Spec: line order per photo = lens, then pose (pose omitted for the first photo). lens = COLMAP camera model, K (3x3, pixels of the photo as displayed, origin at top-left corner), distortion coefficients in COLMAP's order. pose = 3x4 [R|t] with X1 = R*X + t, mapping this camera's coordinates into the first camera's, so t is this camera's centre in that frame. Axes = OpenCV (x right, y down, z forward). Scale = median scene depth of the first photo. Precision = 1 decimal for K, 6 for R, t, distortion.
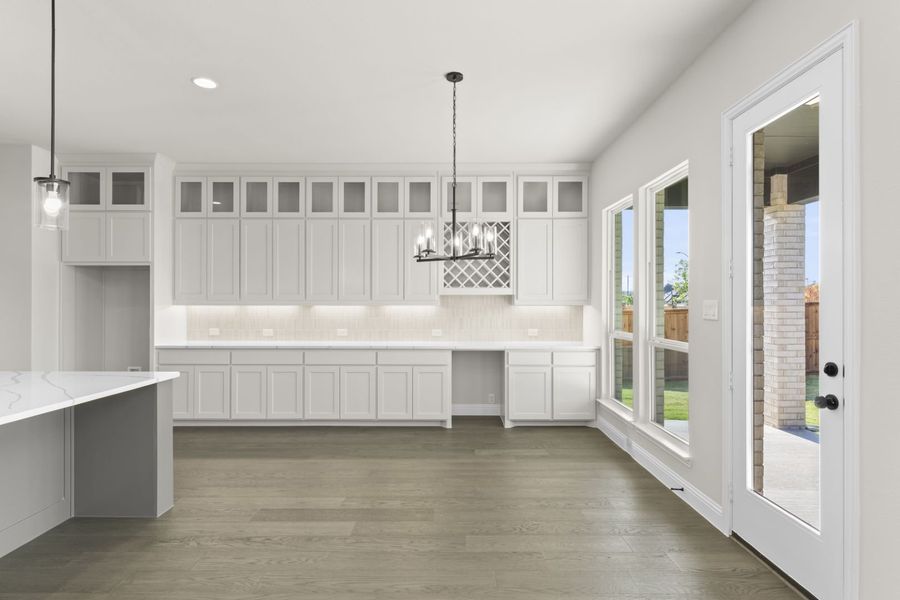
lens RADIAL K [[474.2, 0, 441.1], [0, 474.2, 307.6], [0, 0, 1]] dist [0.001490, -0.001605]
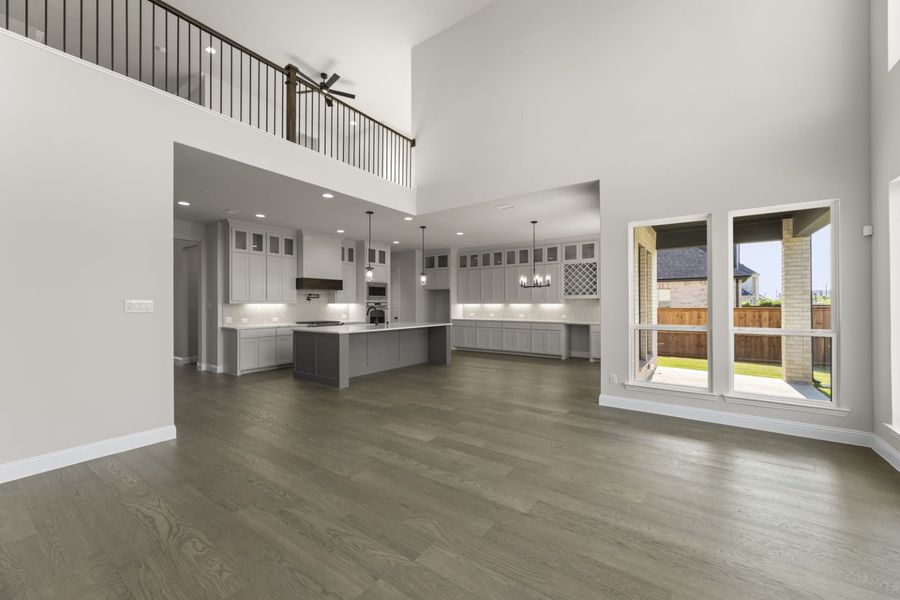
lens RADIAL K [[351.7, 0, 447.8], [0, 351.7, 306.7], [0, 0, 1]] dist [0.001185, 0.000284]
pose [[0.824554, 0.002443, -0.565778, 0.509906], [-0.001747, 0.999997, 0.001772, 0.008236], [0.565781, -0.000473, 0.824556, -0.655161]]
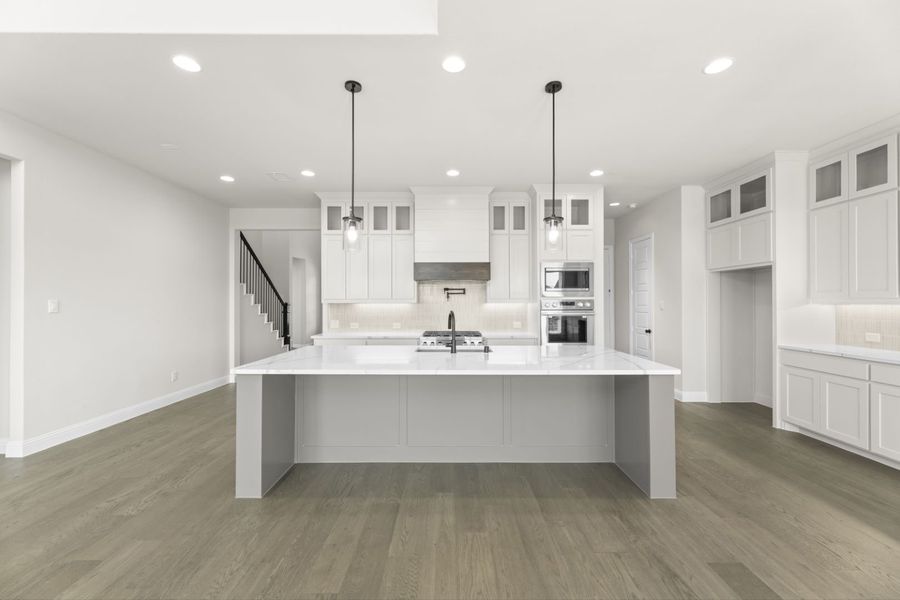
lens RADIAL K [[351.7, 0, 454.1], [0, 351.7, 301.7], [0, 0, 1]] dist [0.001185, 0.000284]
pose [[0.024347, -0.003307, -0.999698, 0.117161], [-0.008192, 0.999960, -0.003507, -0.002447], [0.999670, 0.008275, 0.024319, 0.303392]]
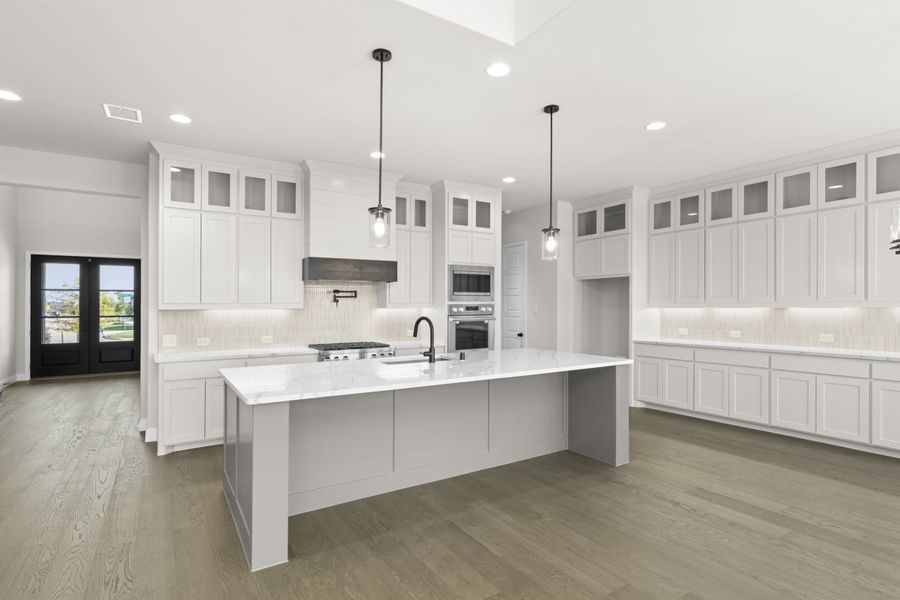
lens RADIAL K [[445.3, 0, 446.0], [0, 445.3, 310.4], [0, 0, 1]] dist [-0.005597, -0.000927]
pose [[0.543612, 0.002022, -0.839334, 0.111482], [-0.001870, 0.999998, 0.001198, 0.001056], [0.839335, 0.000918, 0.543614, -0.049096]]
